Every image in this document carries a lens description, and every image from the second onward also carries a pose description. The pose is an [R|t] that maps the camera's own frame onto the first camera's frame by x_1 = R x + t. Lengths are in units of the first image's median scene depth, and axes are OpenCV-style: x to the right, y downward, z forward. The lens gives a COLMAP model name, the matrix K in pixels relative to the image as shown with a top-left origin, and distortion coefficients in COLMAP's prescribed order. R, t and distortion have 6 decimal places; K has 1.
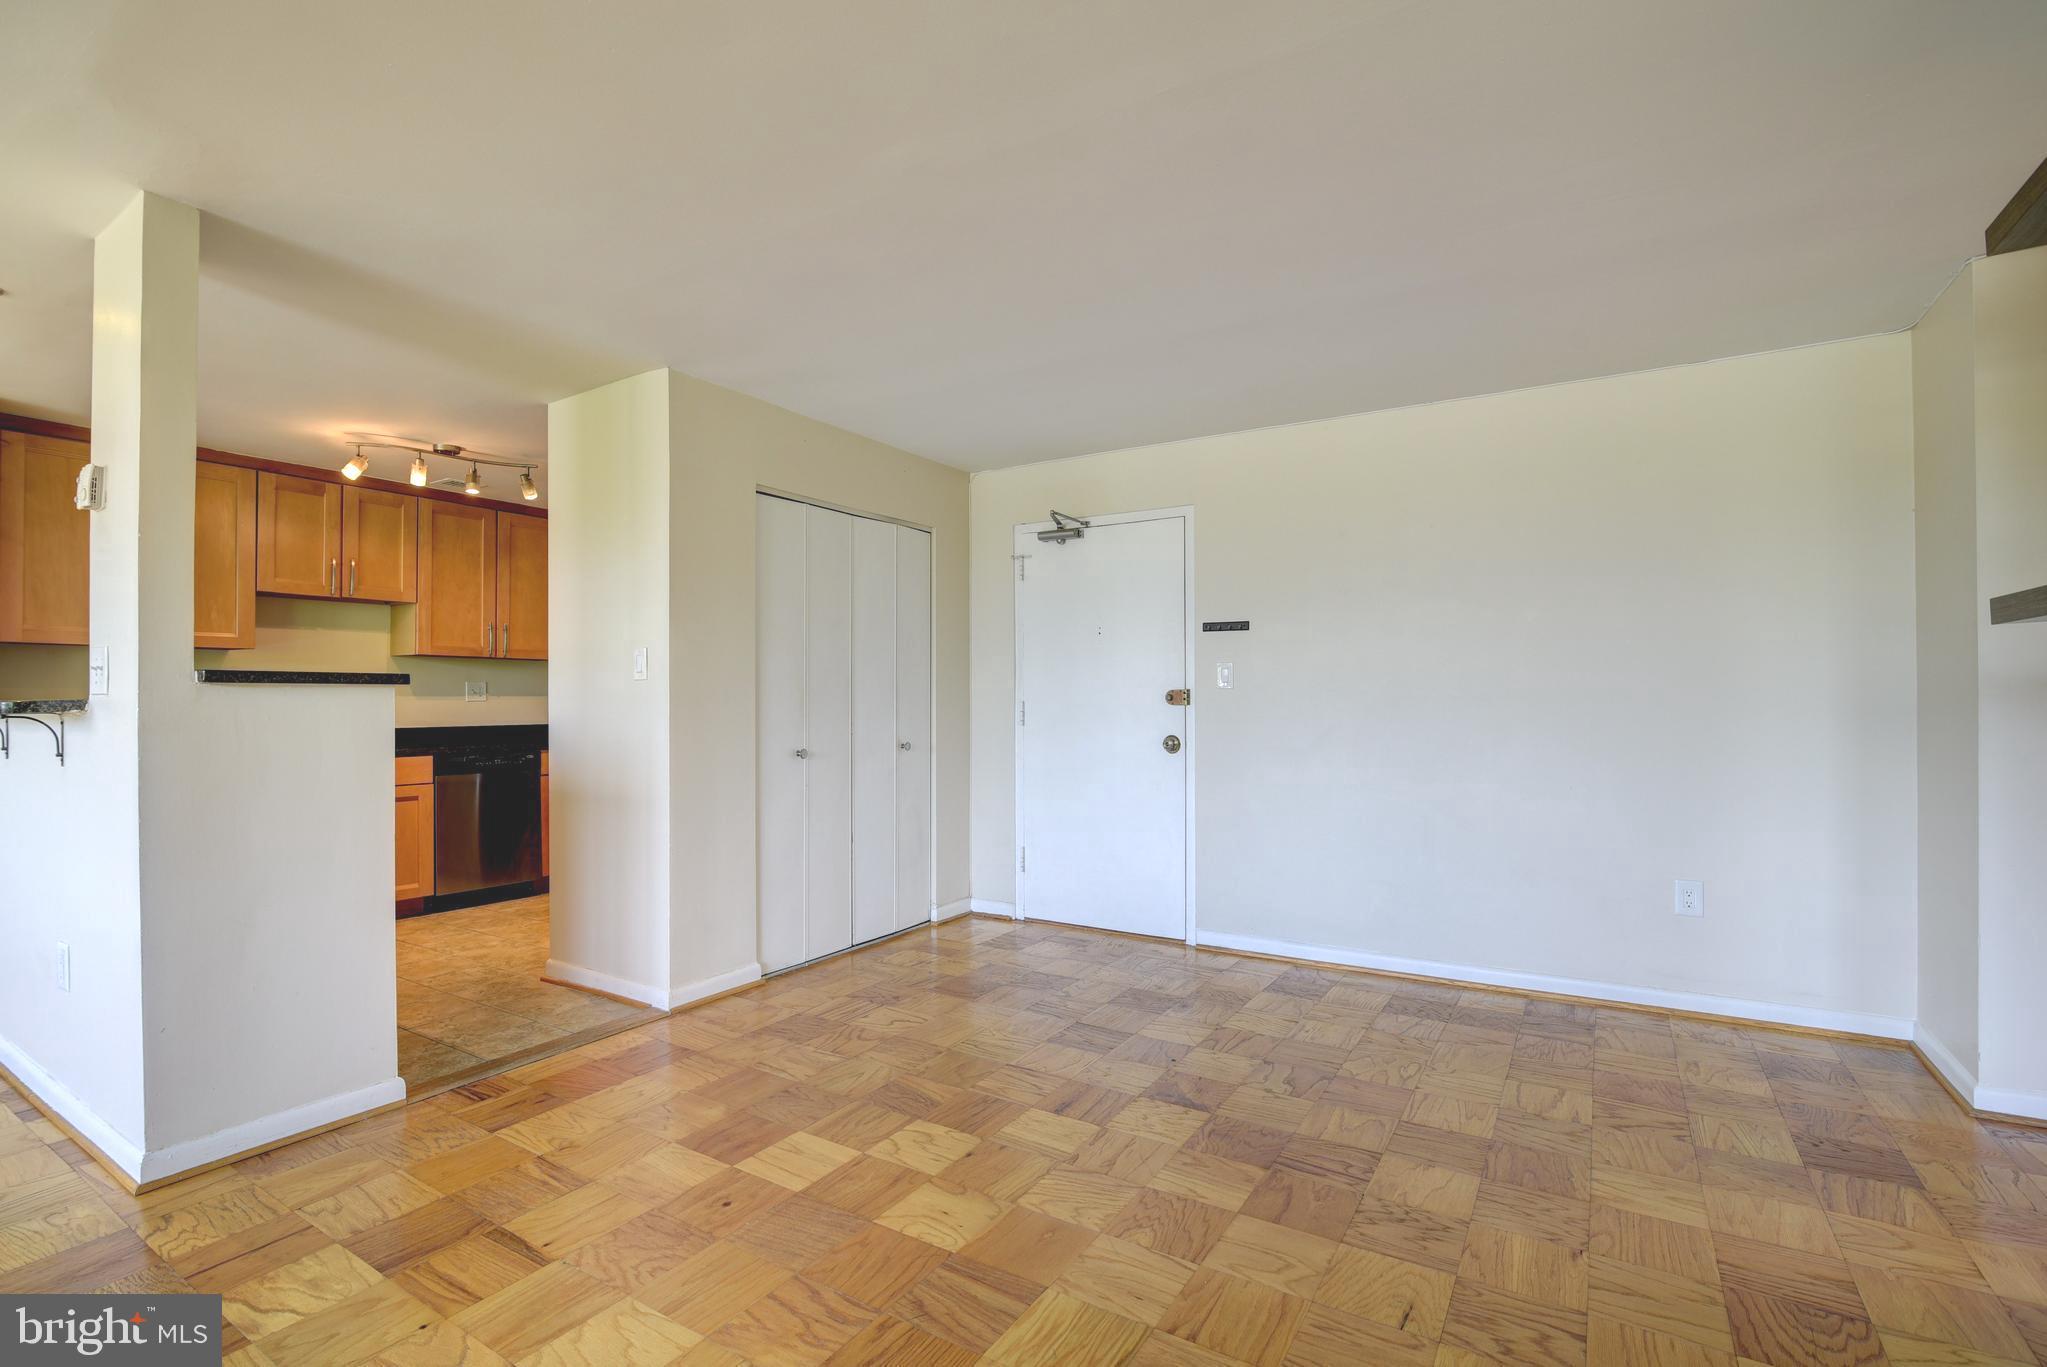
lens RADIAL K [[931.0, 0, 1020.9], [0, 931.0, 694.7], [0, 0, 1]] dist [-0.021680, 0.000330]
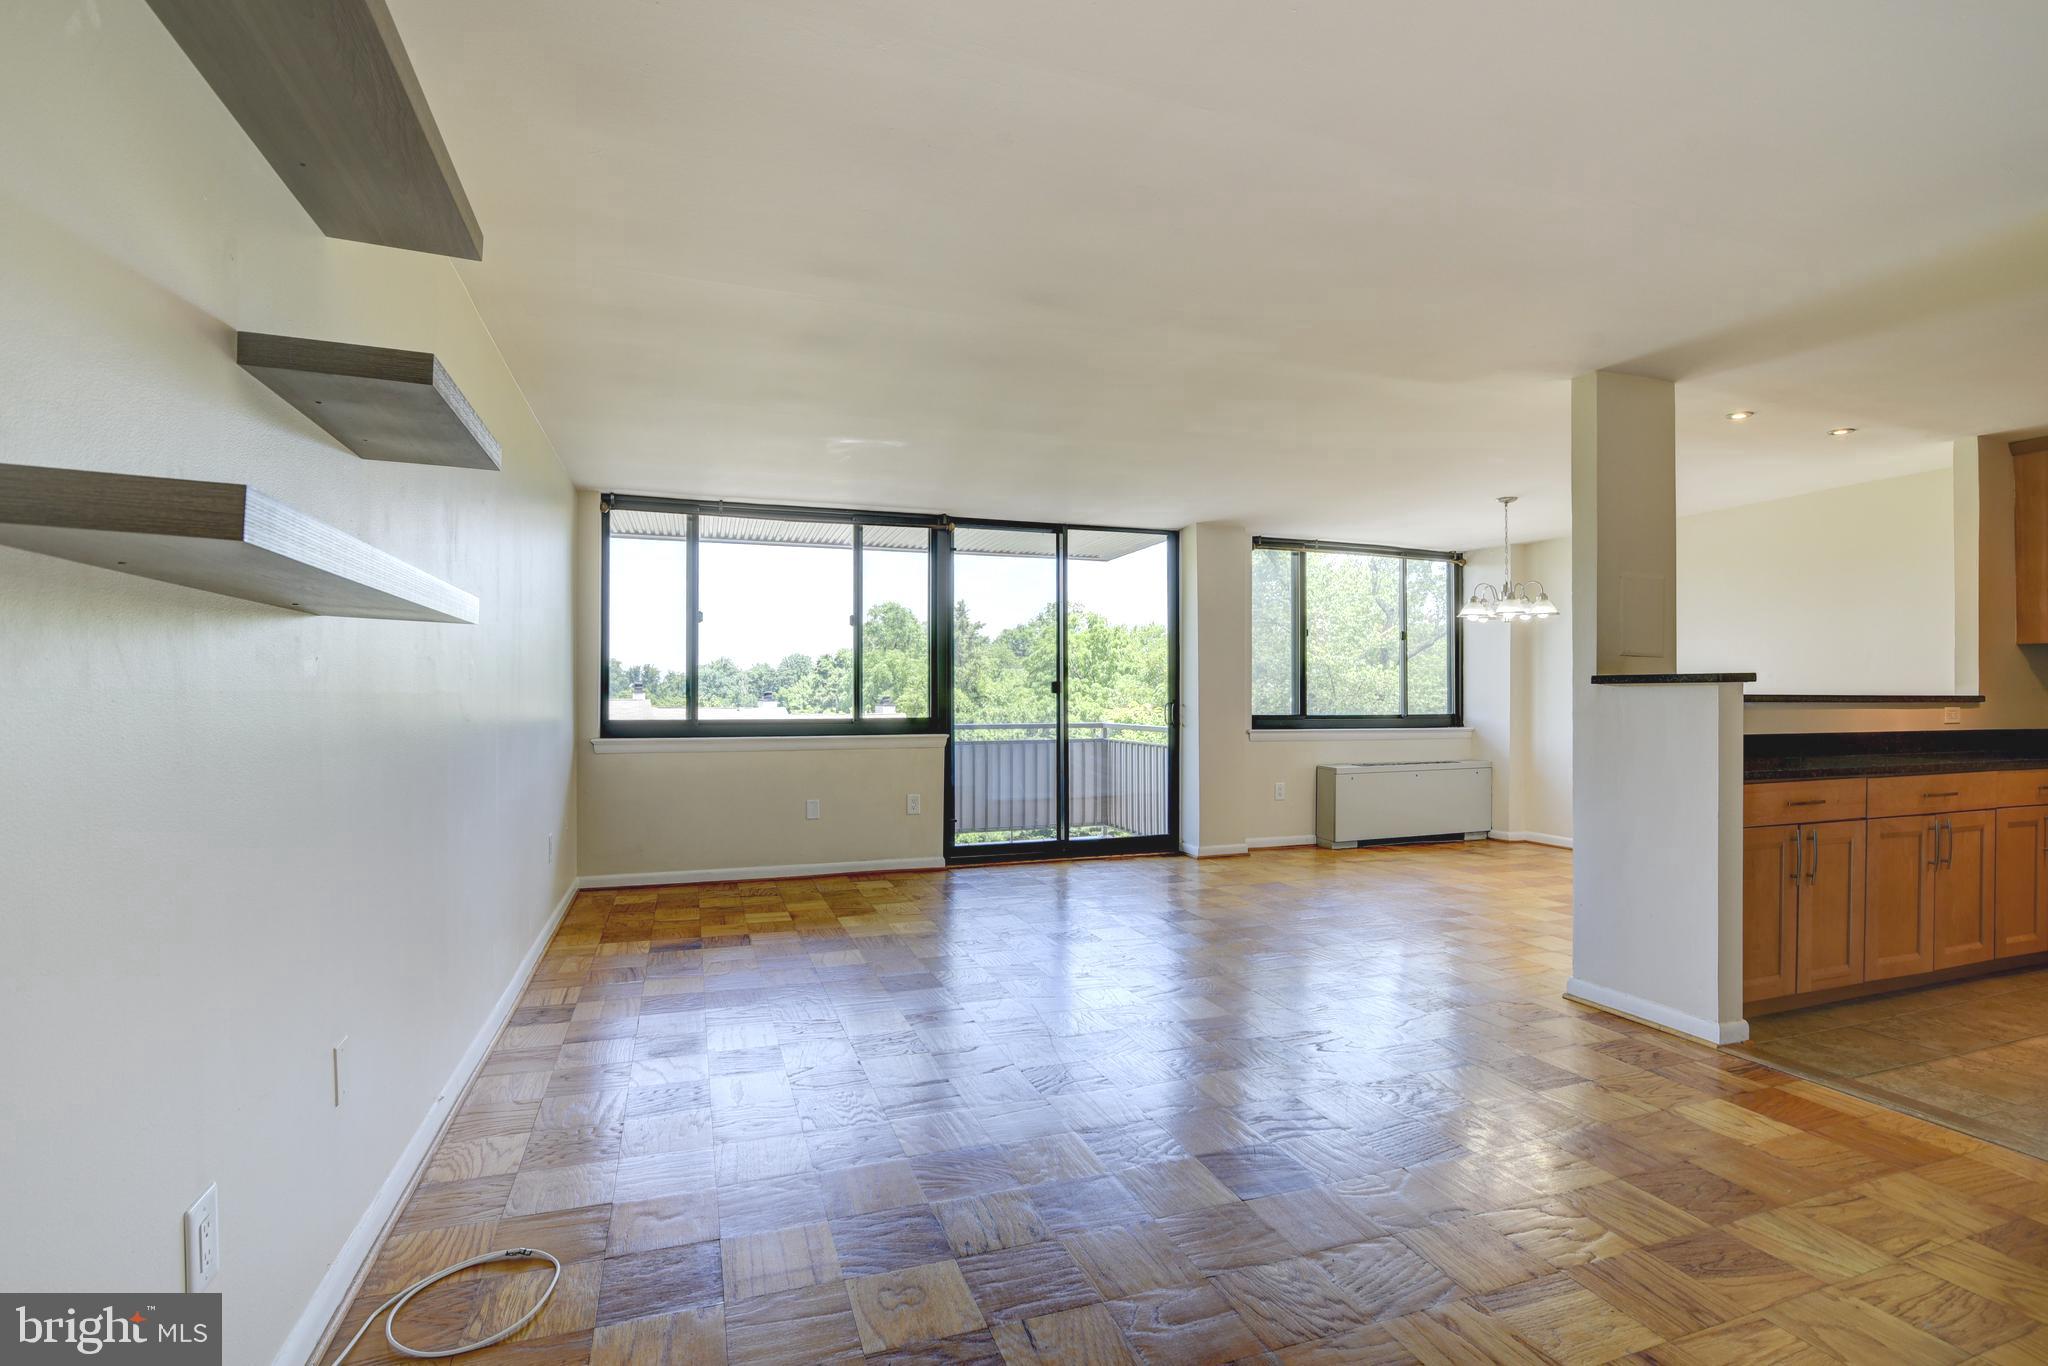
lens RADIAL K [[949.4, 0, 1023.7], [0, 949.4, 696.1], [0, 0, 1]] dist [-0.020844, 0.001838]
pose [[-0.624665, 0.002948, -0.780887, 0.526706], [0.004099, 0.999991, 0.000497, 0.001560], [0.780882, -0.002890, -0.624672, 0.711541]]
